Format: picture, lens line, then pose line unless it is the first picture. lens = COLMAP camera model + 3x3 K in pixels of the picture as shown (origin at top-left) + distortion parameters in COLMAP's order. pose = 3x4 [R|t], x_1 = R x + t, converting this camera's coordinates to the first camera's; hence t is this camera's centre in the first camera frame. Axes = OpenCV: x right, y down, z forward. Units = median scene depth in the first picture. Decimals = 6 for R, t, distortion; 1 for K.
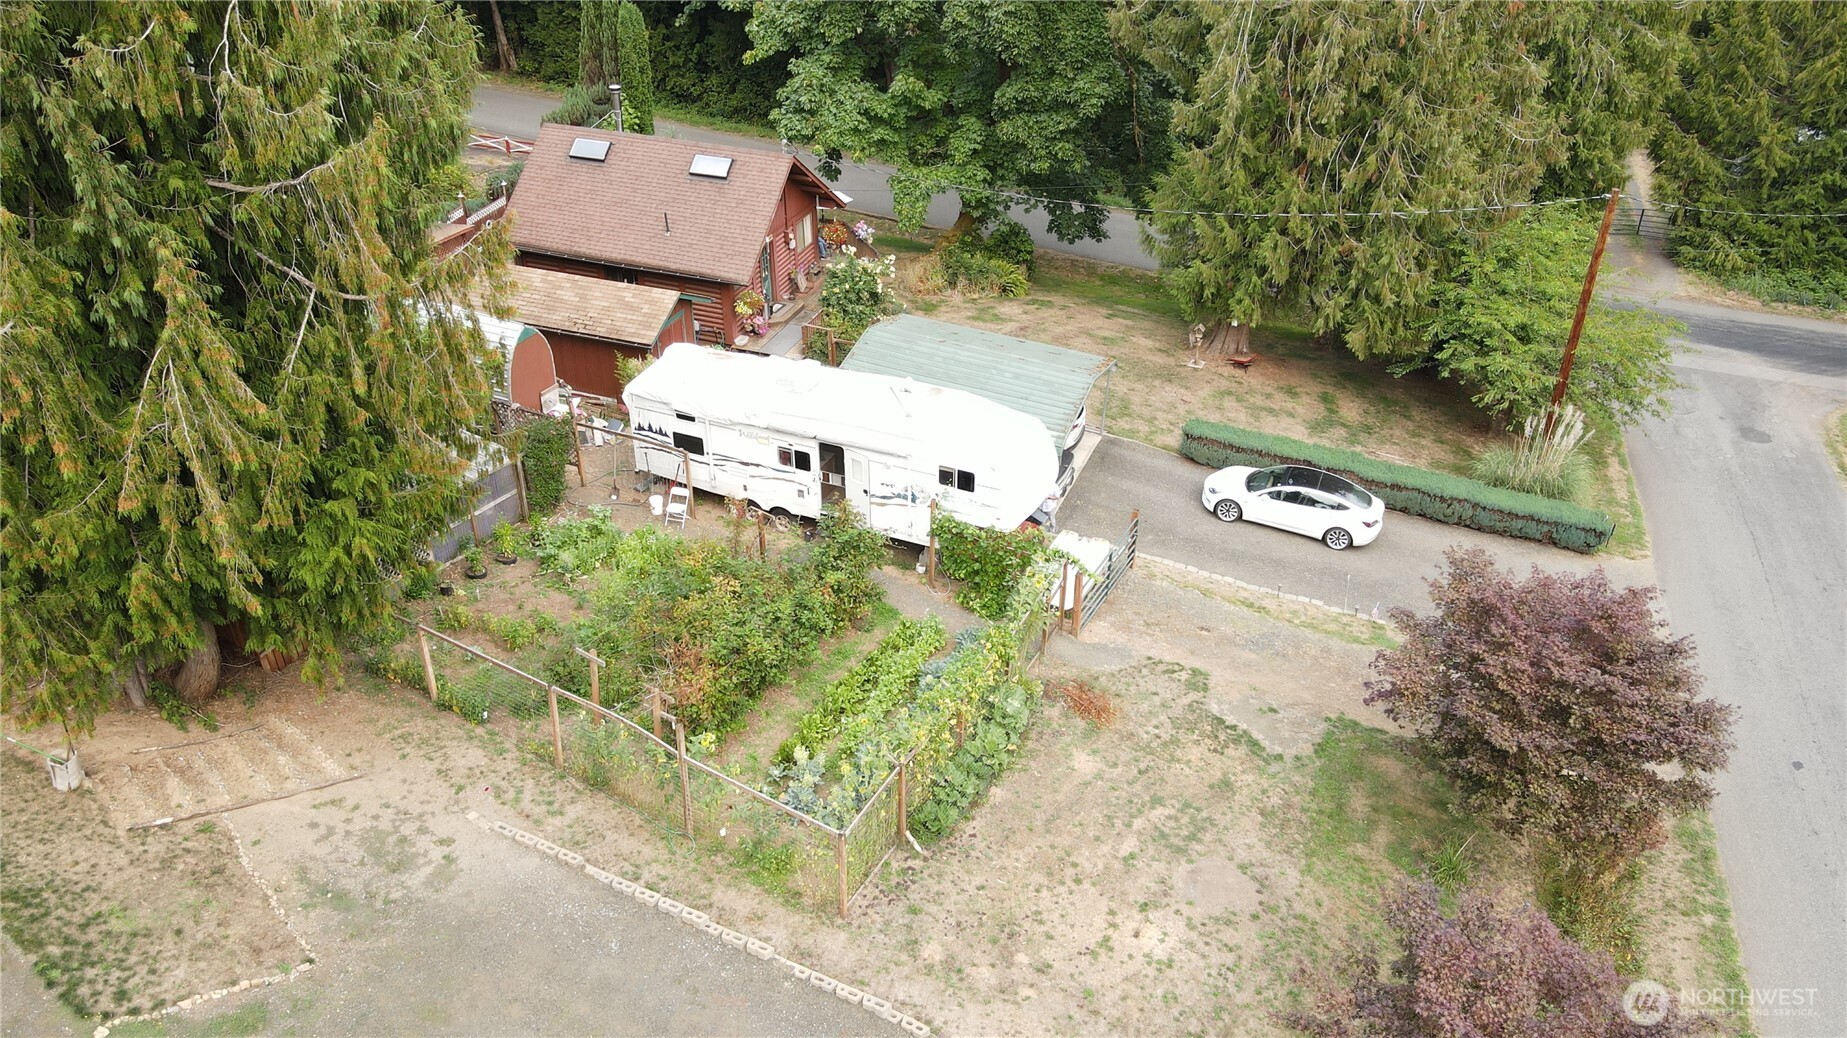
lens RADIAL K [[1358.9, 0, 935.7], [0, 1358.9, 527.3], [0, 0, 1]] dist [-0.003243, 0.033303]
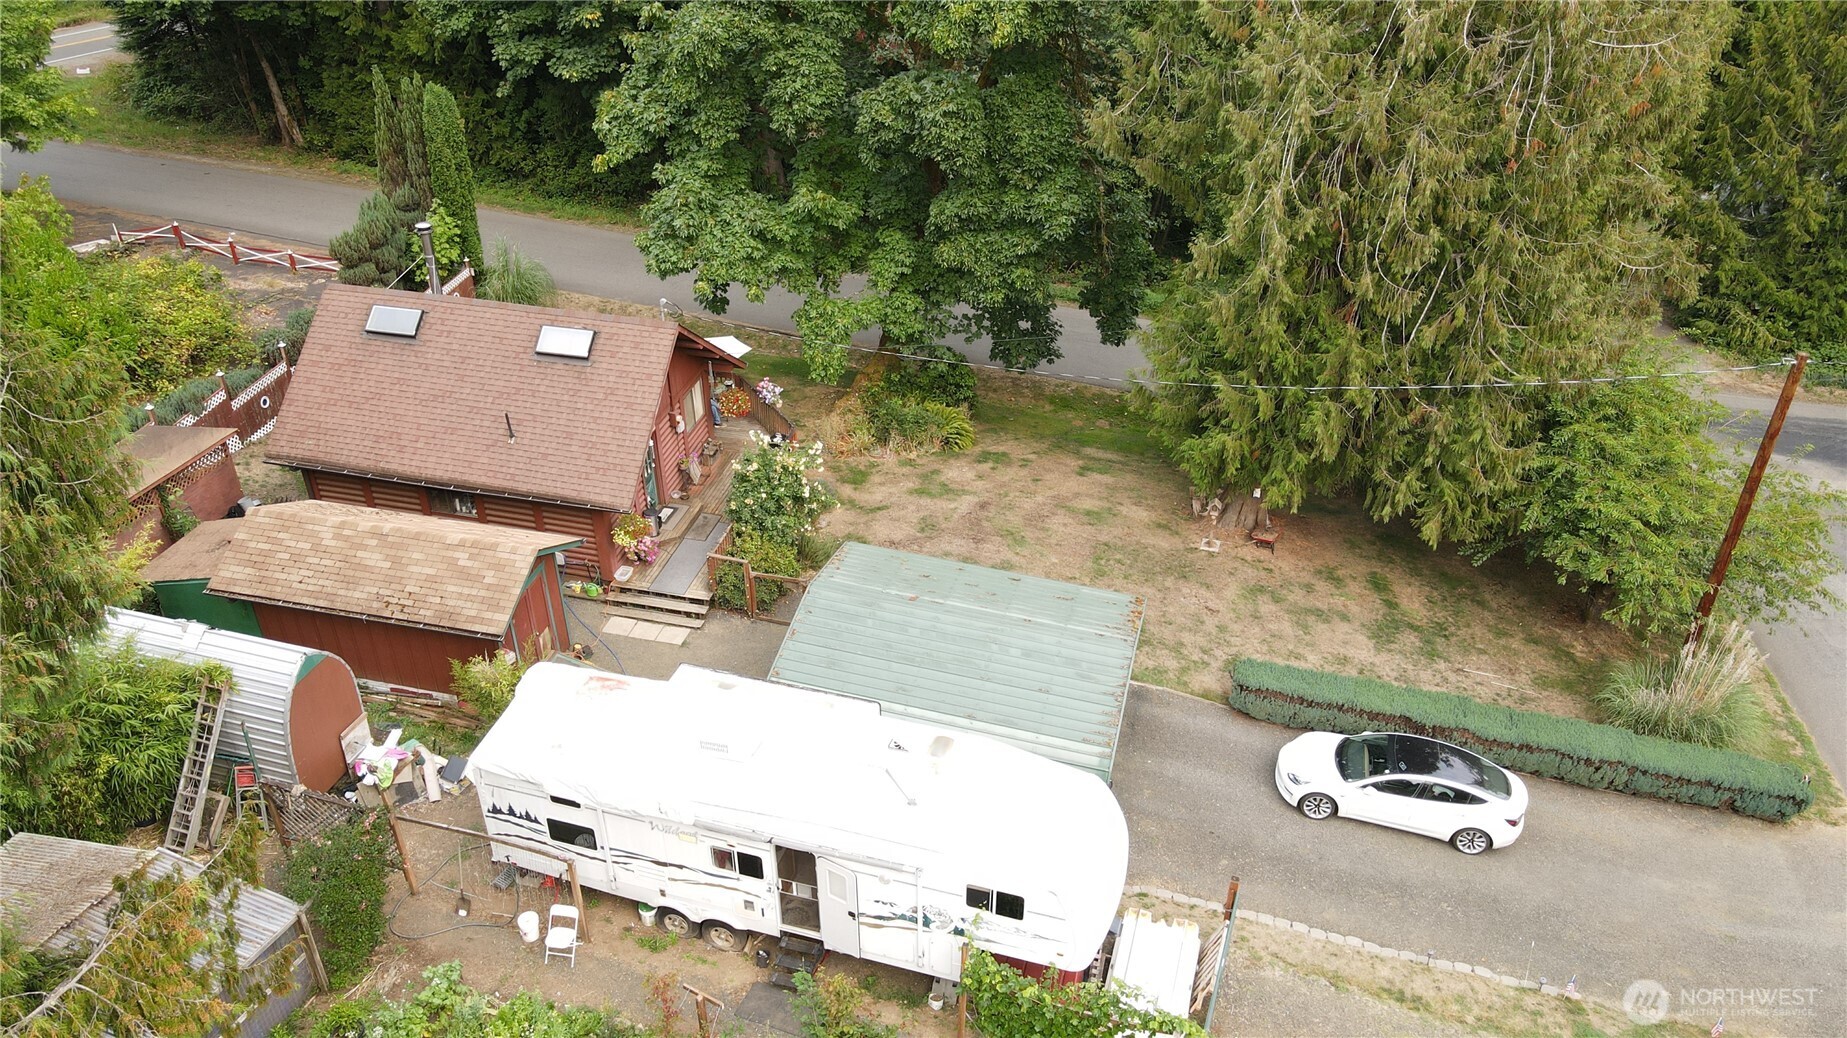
lens RADIAL K [[1358.9, 0, 936.8], [0, 1358.9, 527.6], [0, 0, 1]] dist [-0.003243, 0.033303]
pose [[0.992383, -0.069052, 0.102021, -0.050845], [0.068084, 0.997596, 0.012943, -0.171036], [-0.102670, -0.005899, 0.994698, 0.262957]]
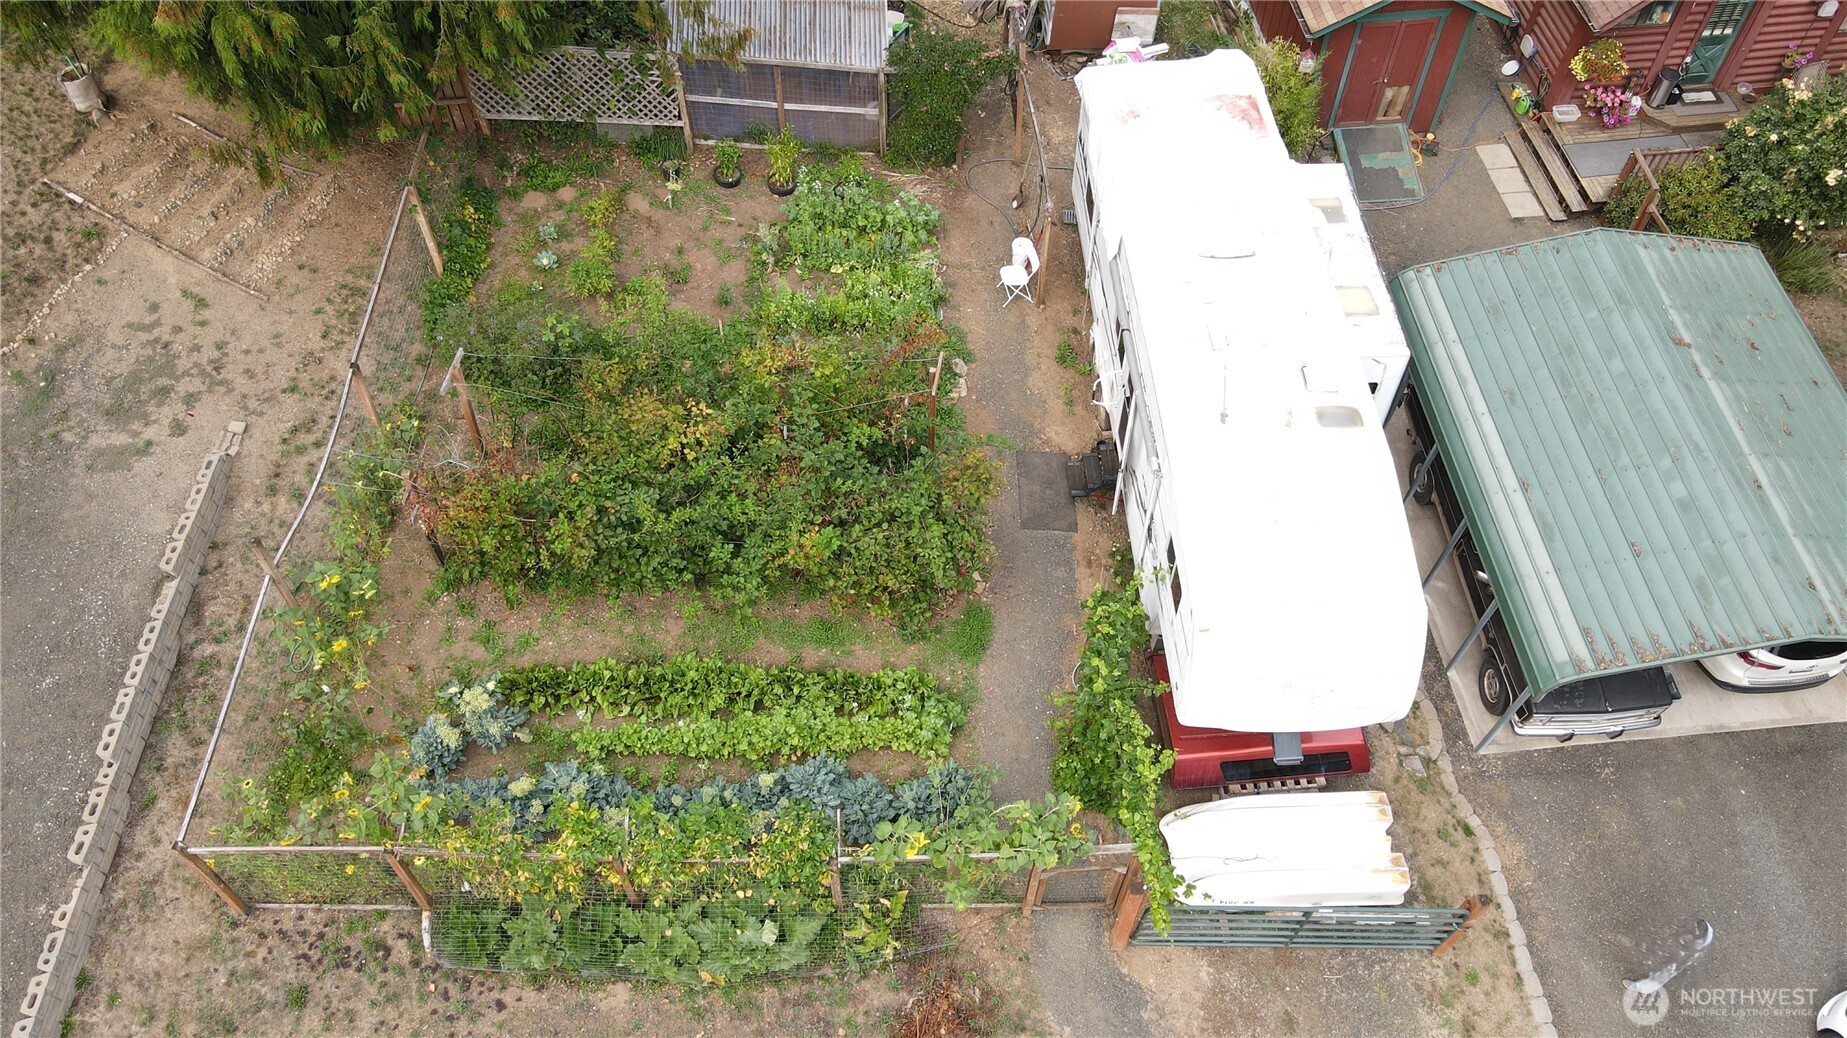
lens RADIAL K [[1358.9, 0, 941.2], [0, 1358.9, 510.5], [0, 0, 1]] dist [-0.003243, 0.033303]
pose [[0.458864, 0.713851, -0.529018, 0.171380], [-0.480217, 0.700201, 0.528309, -0.210287], [0.747553, 0.011621, 0.664101, 0.449175]]
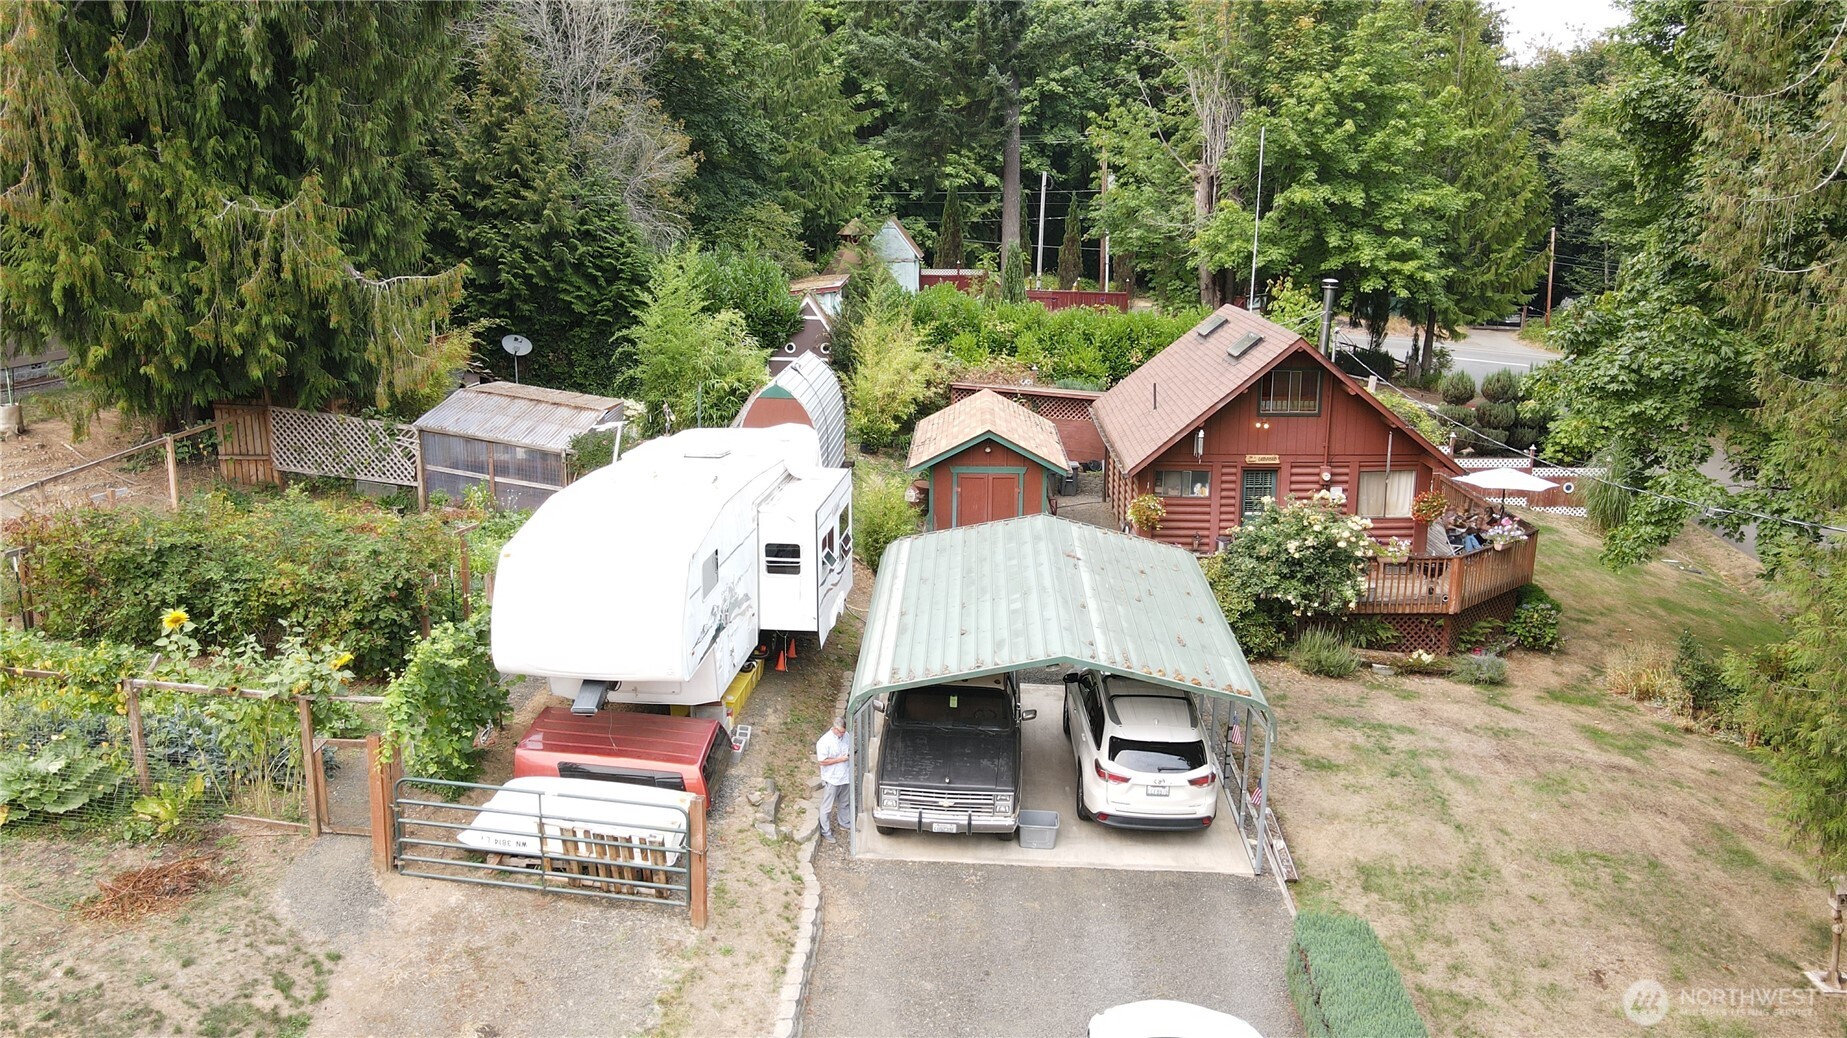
lens RADIAL K [[1358.9, 0, 946.6], [0, 1358.9, 517.2], [0, 0, 1]] dist [-0.003243, 0.033303]
pose [[0.336769, 0.213495, -0.917064, 0.486549], [-0.517047, 0.855906, 0.009384, -0.120154], [0.786924, 0.471005, 0.398629, 0.670517]]
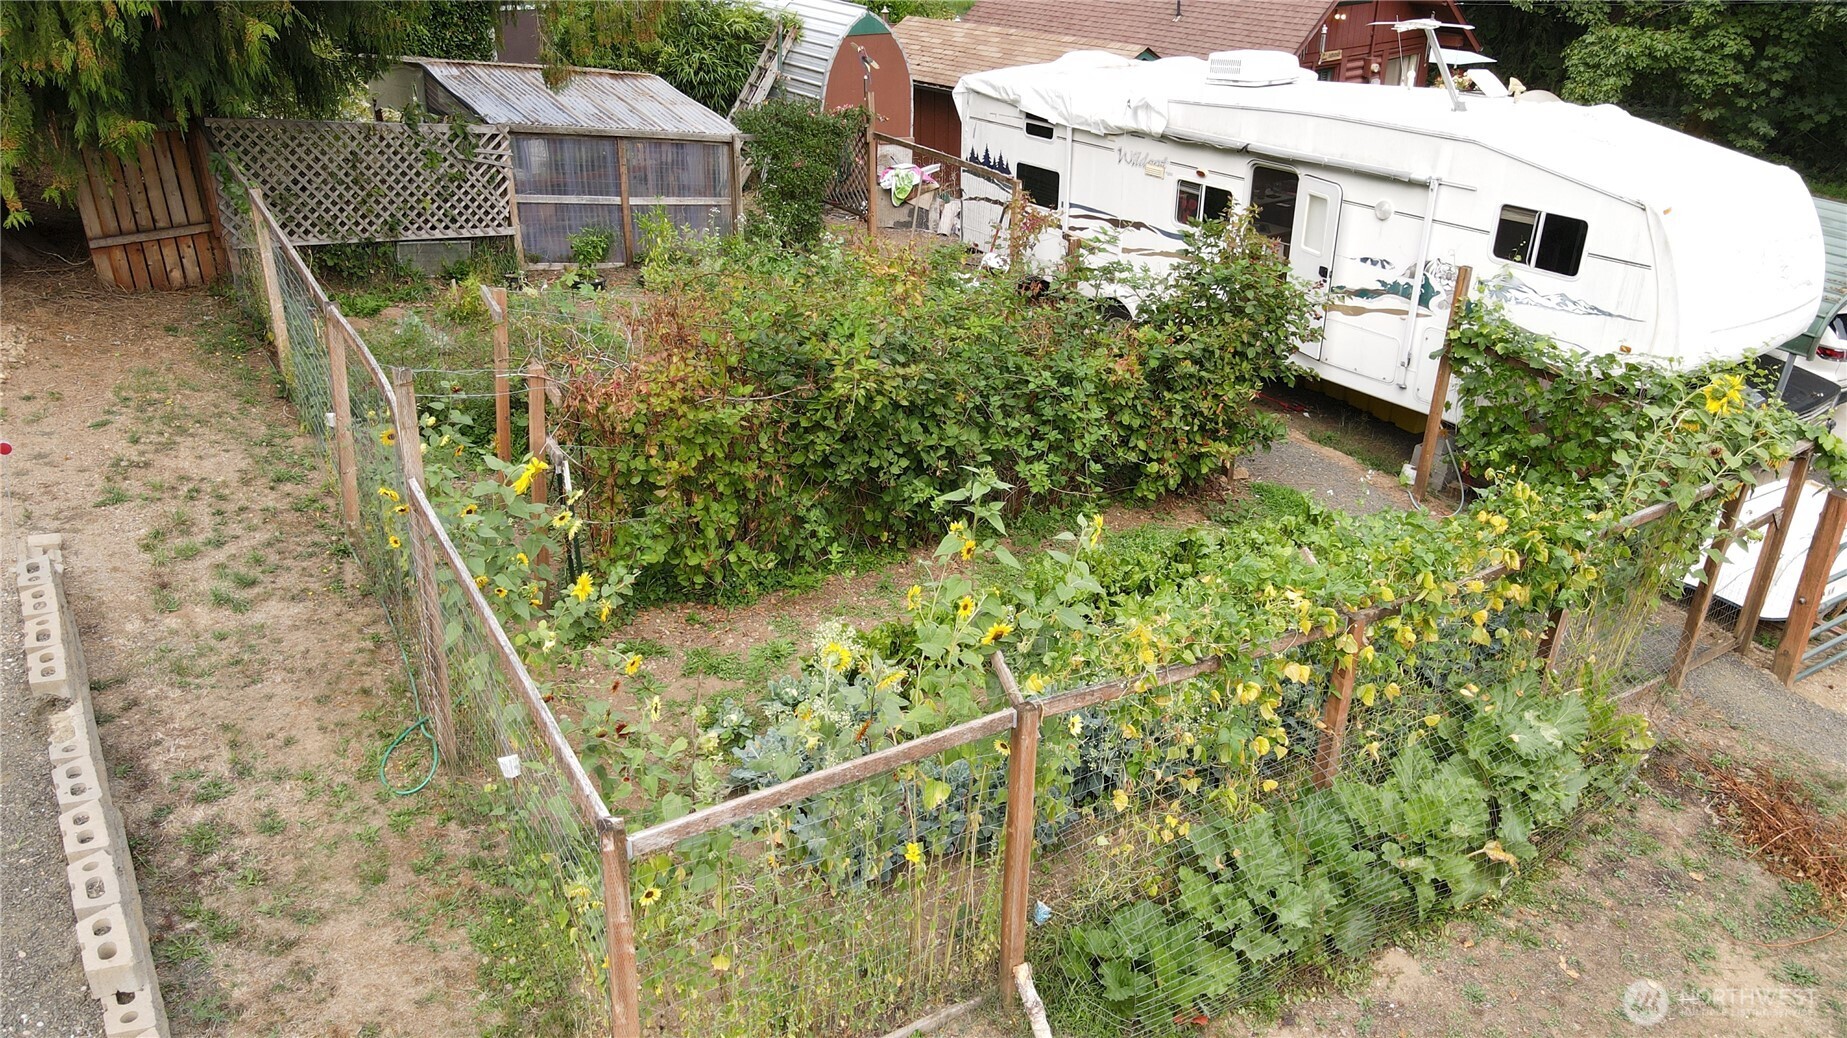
lens RADIAL K [[1358.9, 0, 936.8], [0, 1358.9, 518.3], [0, 0, 1]] dist [-0.003243, 0.033303]
pose [[0.874217, 0.213866, -0.435896, 0.040696], [-0.266514, 0.961795, -0.062620, 0.091997], [0.405850, 0.170916, 0.897816, 0.425023]]
